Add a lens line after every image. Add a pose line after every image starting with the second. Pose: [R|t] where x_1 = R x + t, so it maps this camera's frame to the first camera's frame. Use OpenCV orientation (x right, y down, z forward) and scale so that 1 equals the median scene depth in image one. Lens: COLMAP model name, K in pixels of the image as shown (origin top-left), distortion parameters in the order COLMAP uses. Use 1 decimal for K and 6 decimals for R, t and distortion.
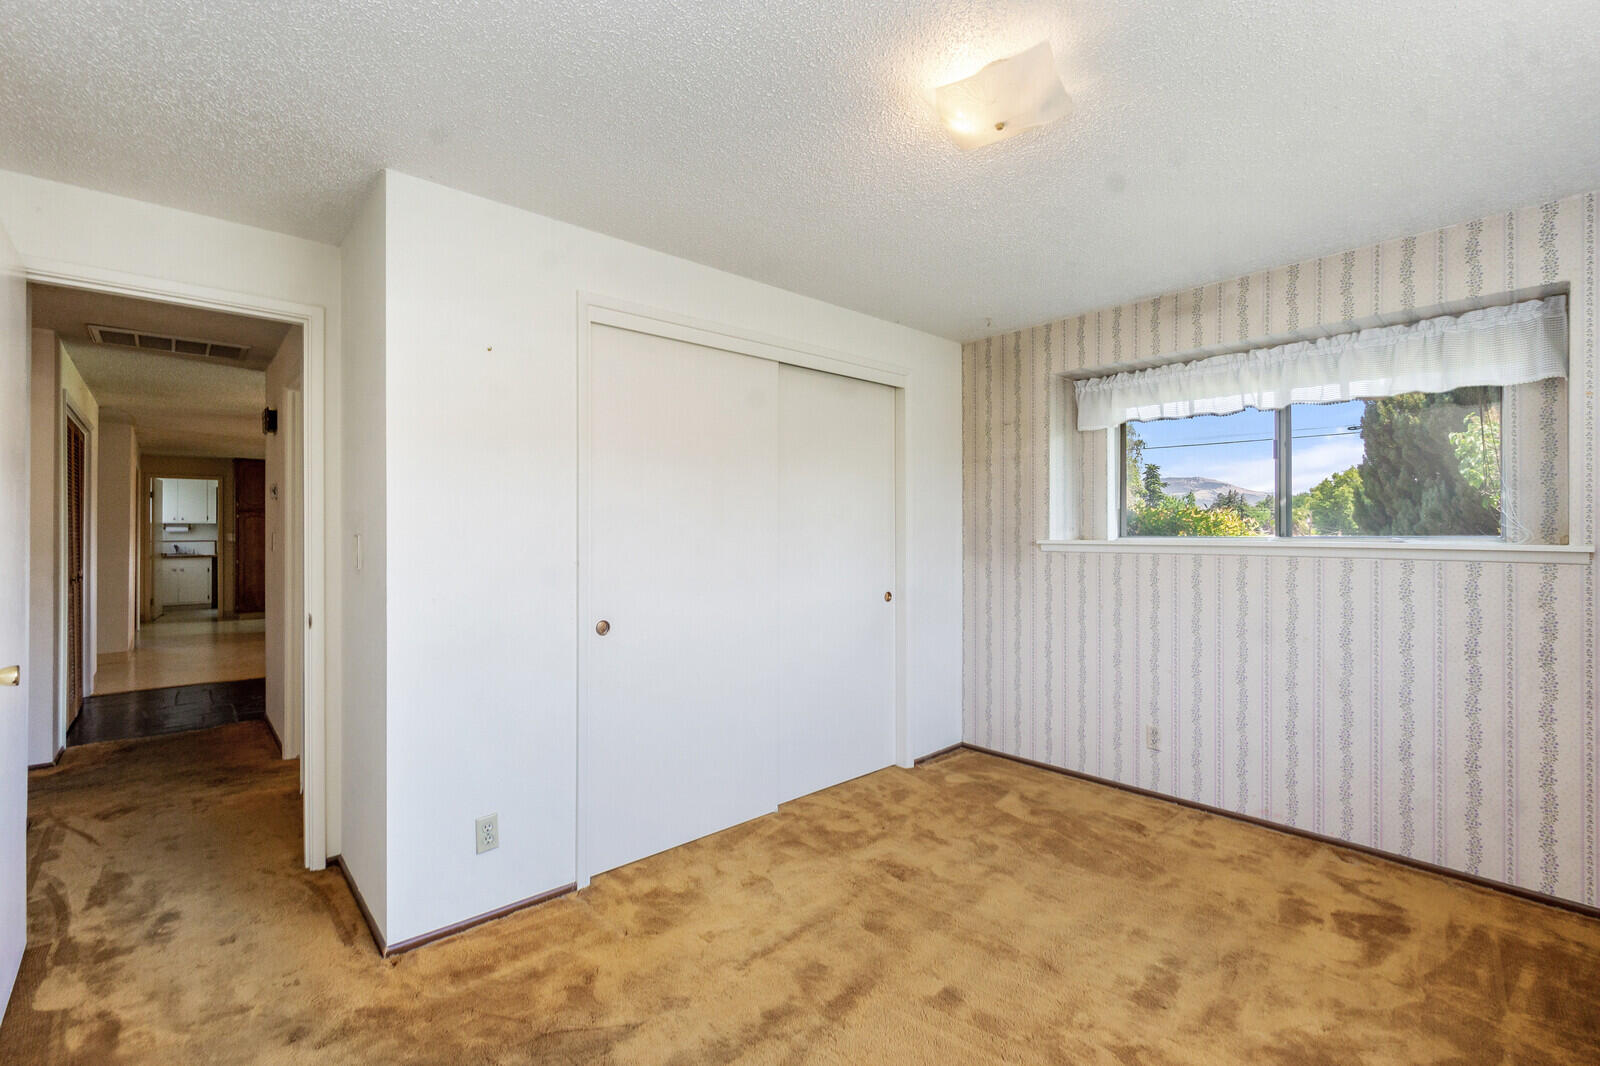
lens RADIAL K [[694.2, 0, 782.0], [0, 694.2, 531.7], [0, 0, 1]] dist [-0.006405, 0.000949]
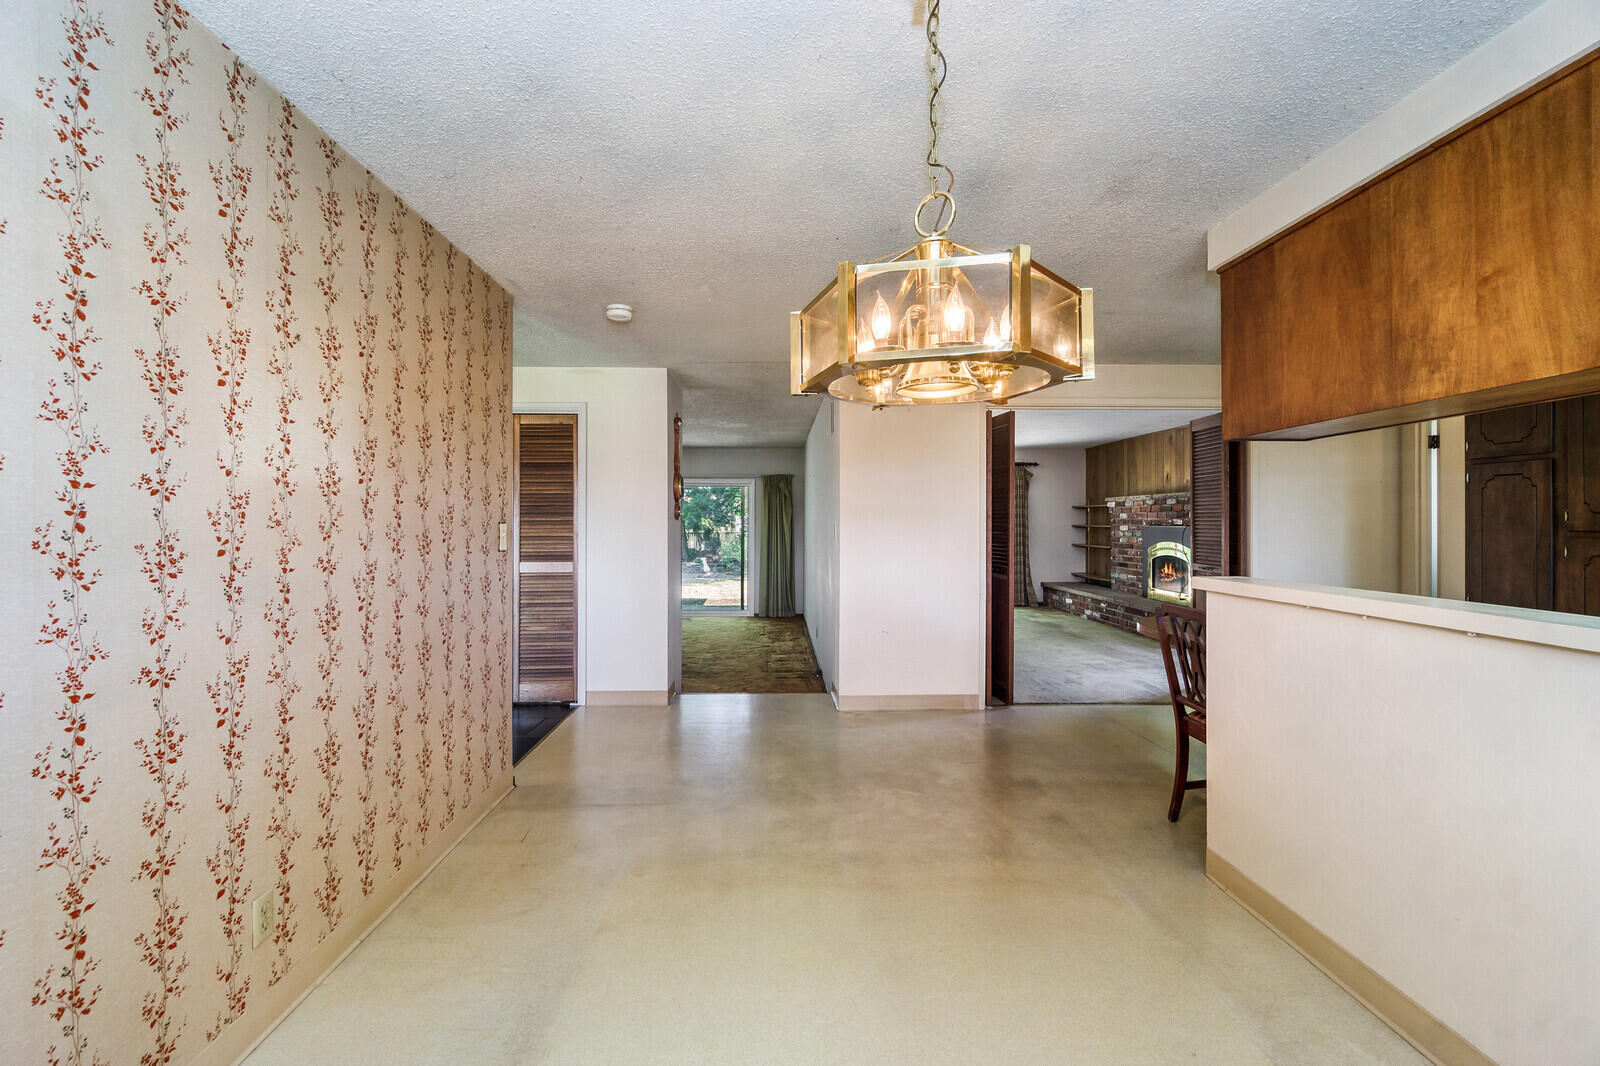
lens RADIAL K [[694.2, 0, 781.9], [0, 694.2, 521.1], [0, 0, 1]] dist [-0.006405, 0.000949]
pose [[-0.654693, -0.001495, -0.755893, -0.031593], [0.001768, 0.999992, -0.003509, 0.000201], [0.755893, -0.003634, -0.654685, 0.114952]]
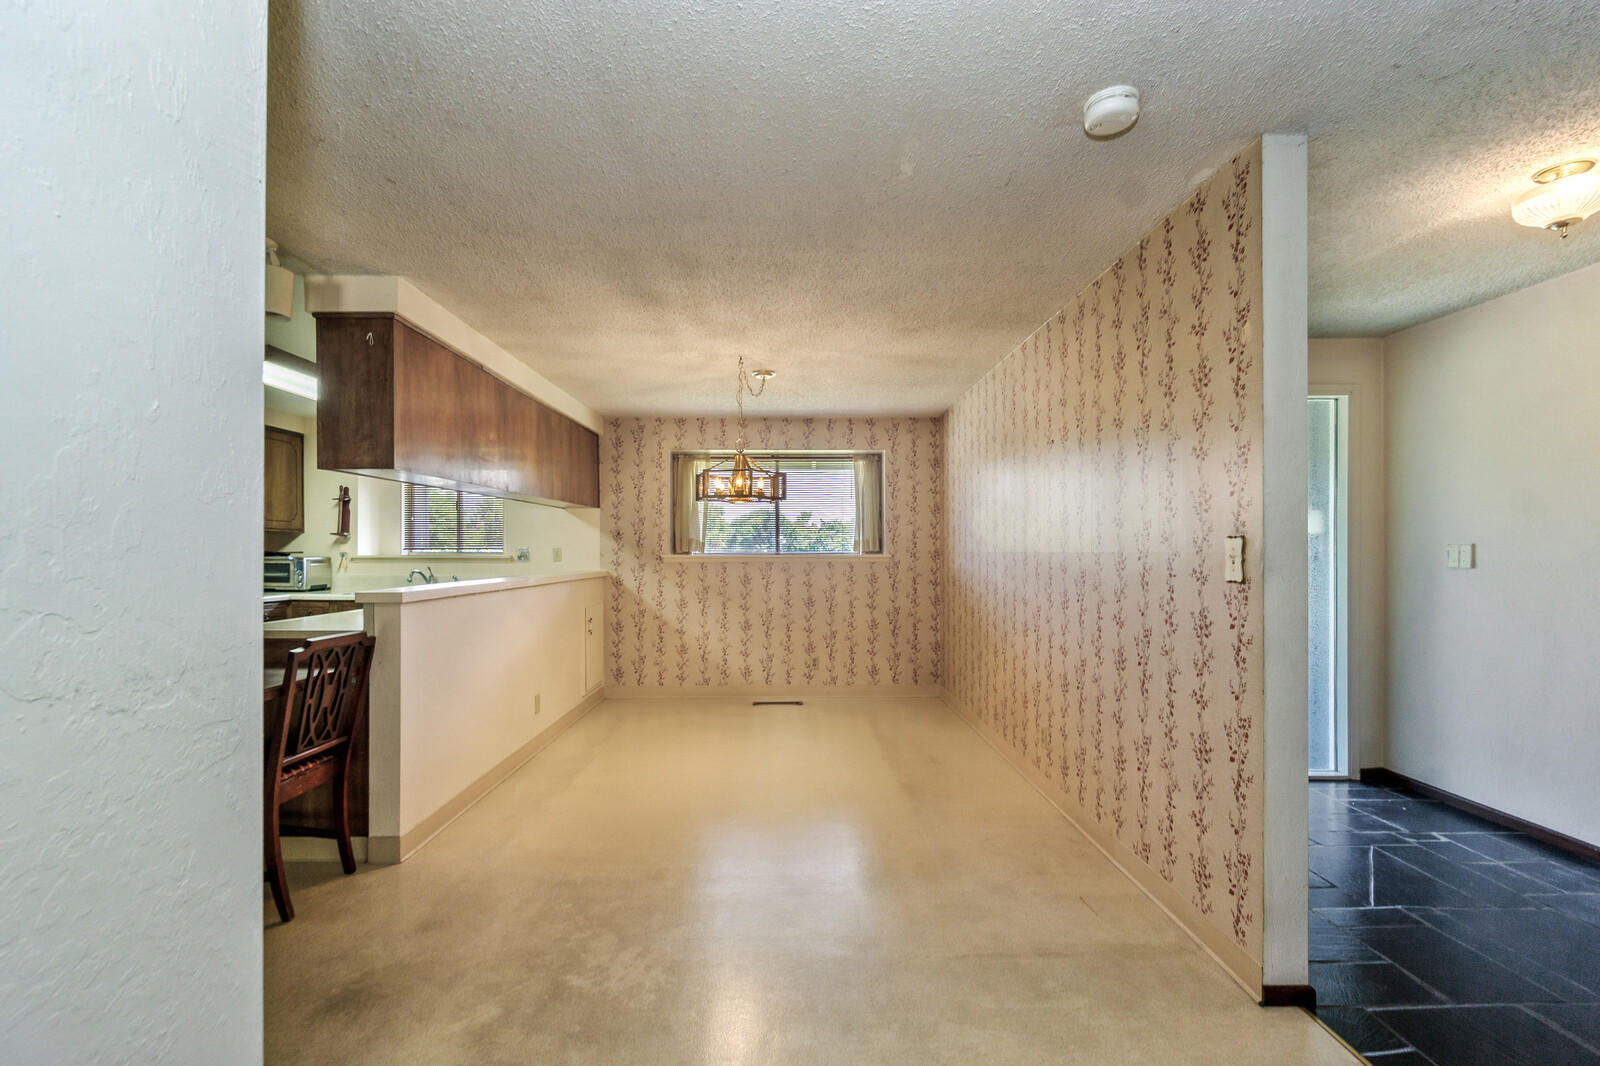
lens RADIAL K [[694.2, 0, 791.8], [0, 694.2, 553.5], [0, 0, 1]] dist [-0.006405, 0.000949]
pose [[0.652024, -0.003503, 0.758190, -0.078887], [0.000615, 0.999991, 0.004091, 0.000652], [-0.758198, -0.002202, 0.652021, 0.073837]]
